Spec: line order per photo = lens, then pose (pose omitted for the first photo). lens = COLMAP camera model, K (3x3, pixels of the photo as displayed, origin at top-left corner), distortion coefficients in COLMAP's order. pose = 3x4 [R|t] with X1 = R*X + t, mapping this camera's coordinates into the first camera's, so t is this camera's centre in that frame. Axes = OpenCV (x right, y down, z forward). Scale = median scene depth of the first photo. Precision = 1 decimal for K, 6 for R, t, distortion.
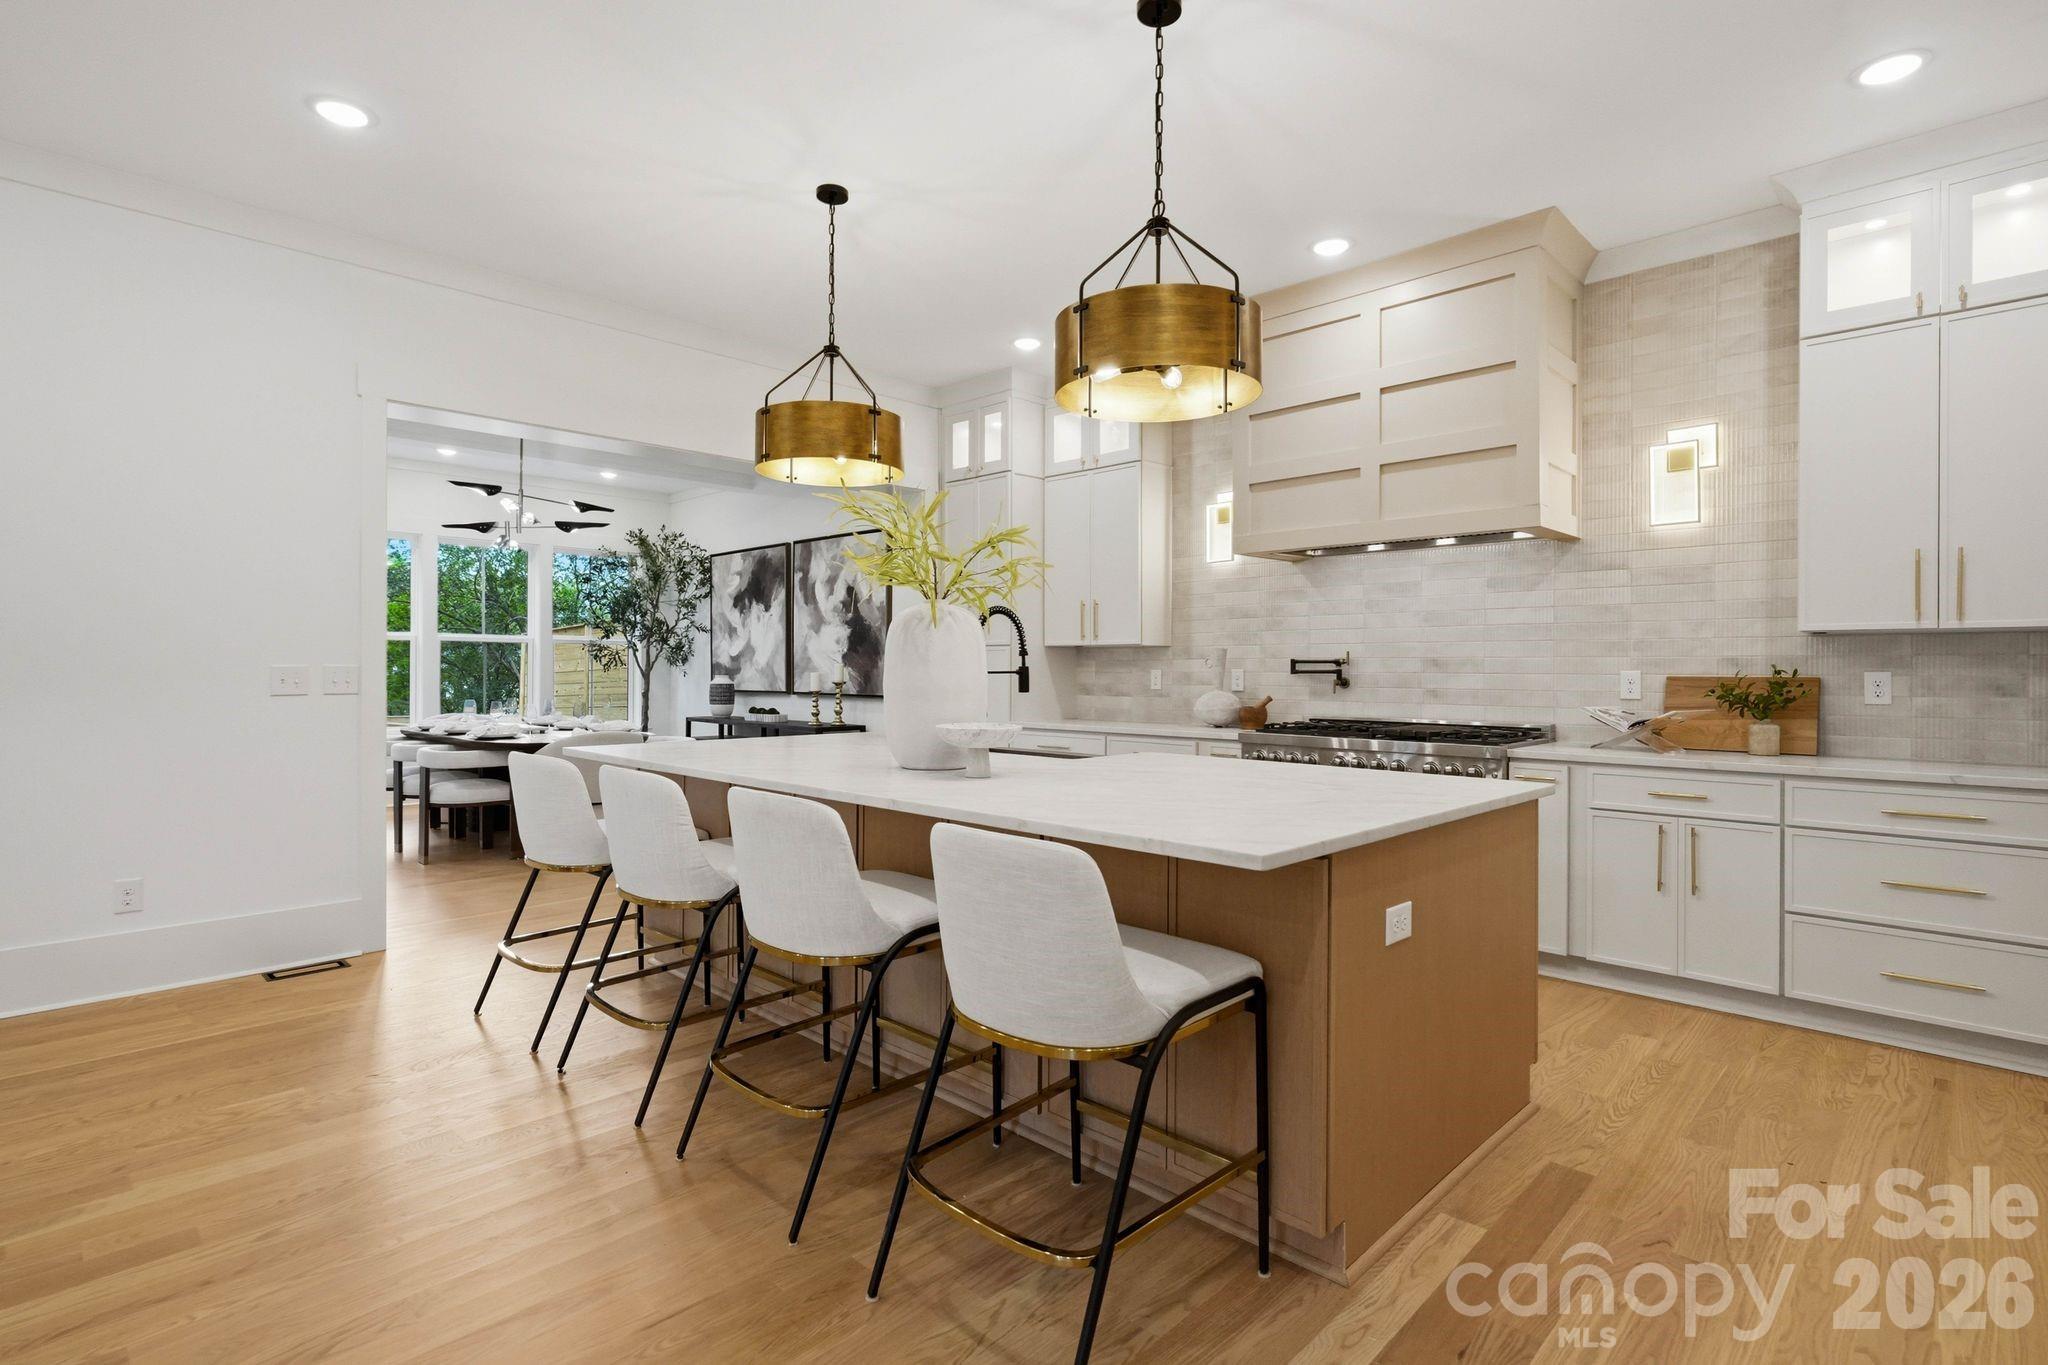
lens RADIAL K [[999.8, 0, 1026.9], [0, 999.8, 674.5], [0, 0, 1]] dist [-0.001053, -0.000304]
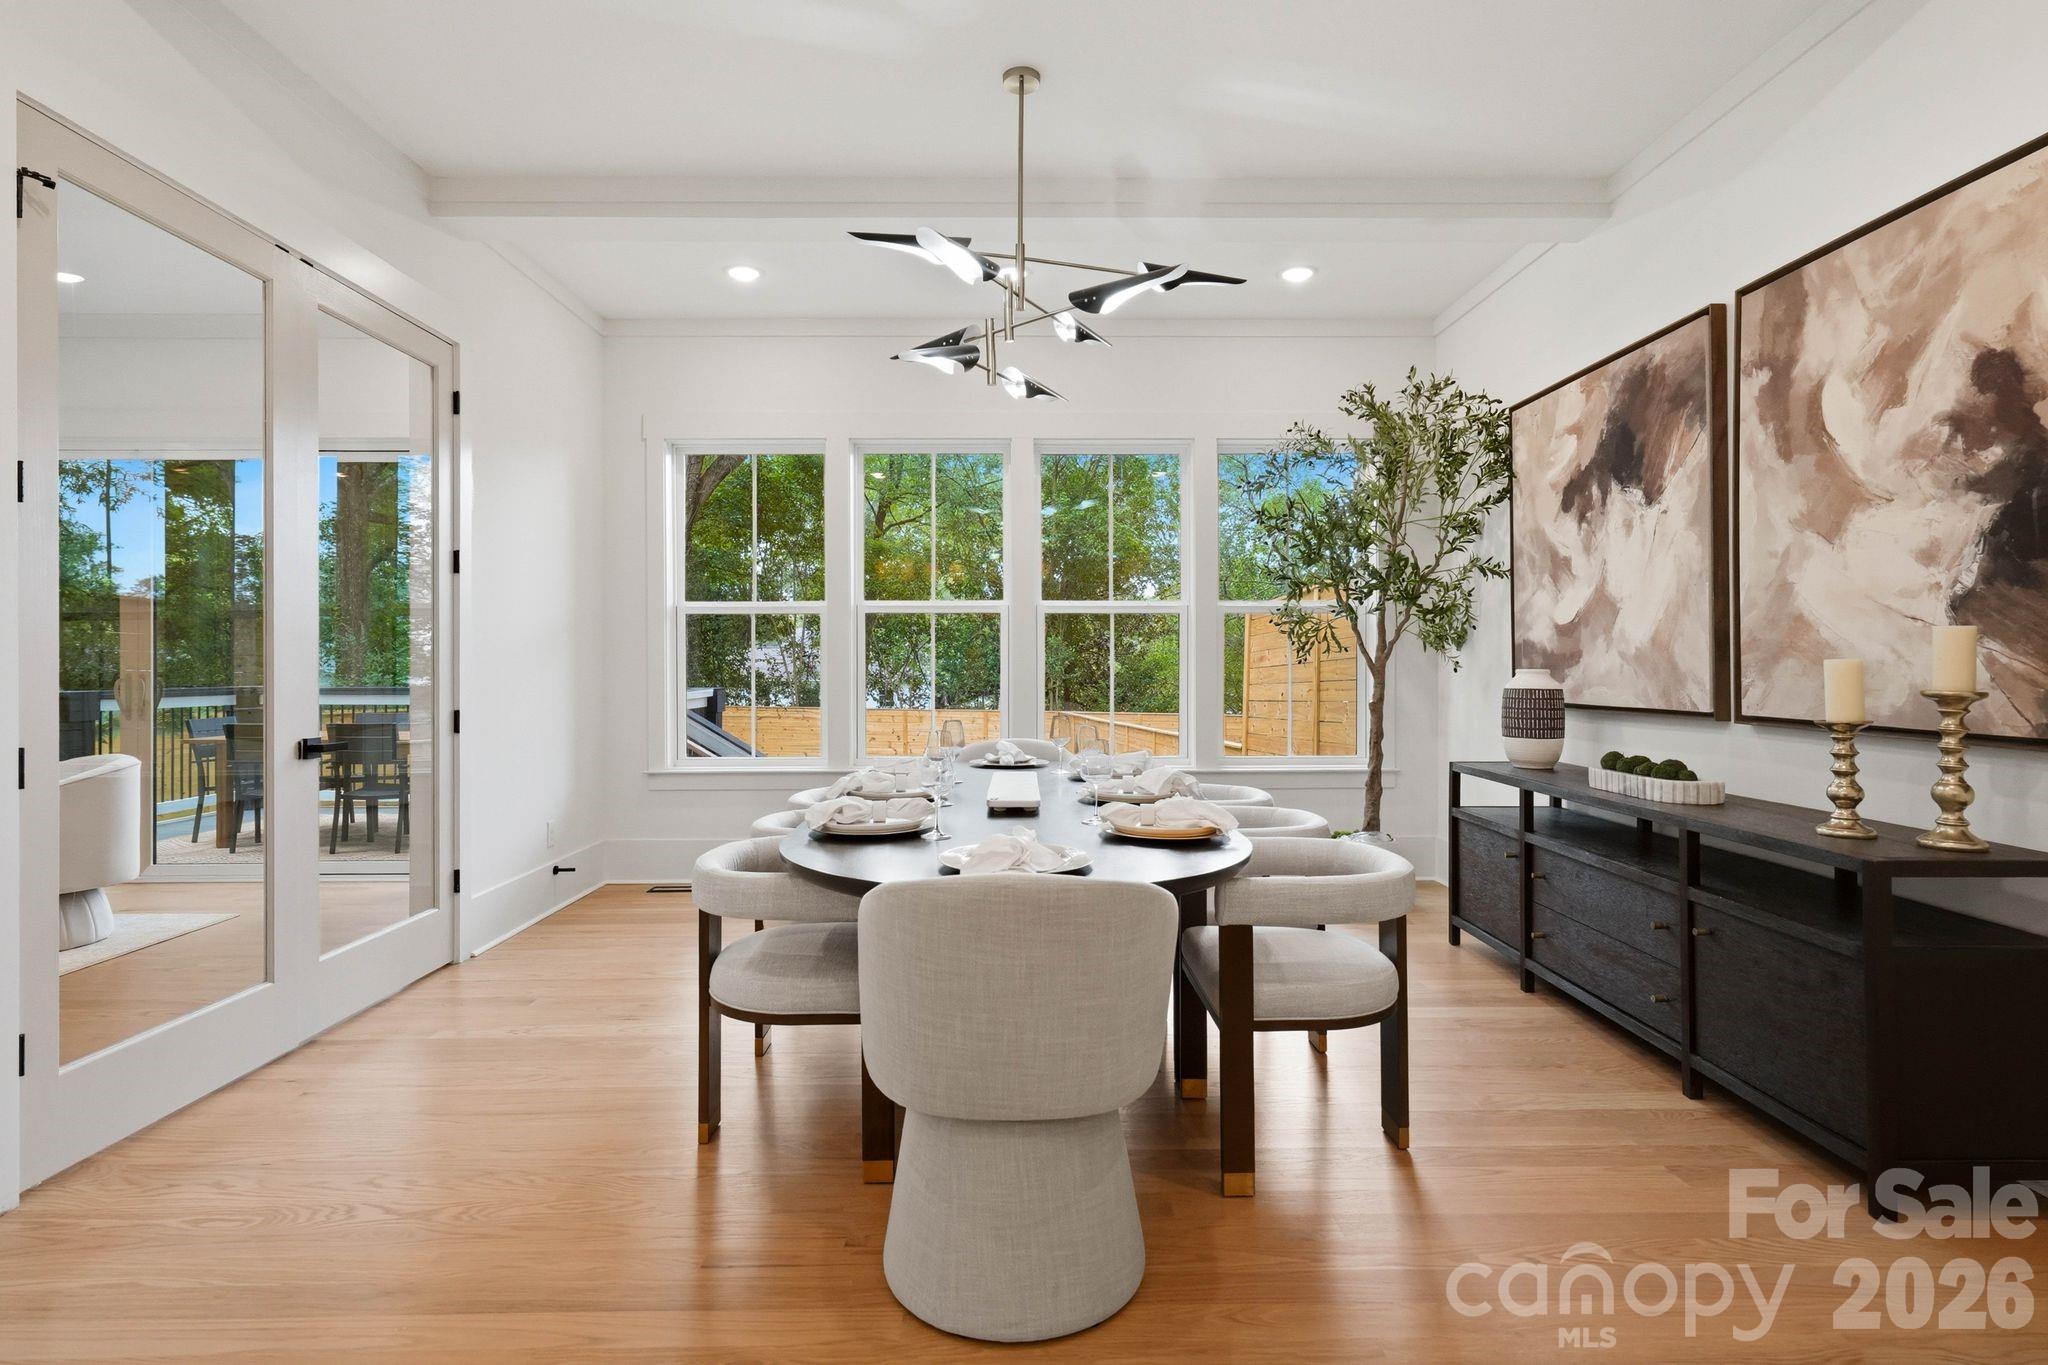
lens RADIAL K [[1044.8, 0, 1018.5], [0, 1044.8, 663.3], [0, 0, 1]] dist [0.002037, 0.001186]
pose [[0.705384, -0.006631, -0.708794, -0.158615], [0.002918, 0.999975, -0.006451, 0.000609], [0.708819, 0.002483, 0.705386, 0.585403]]
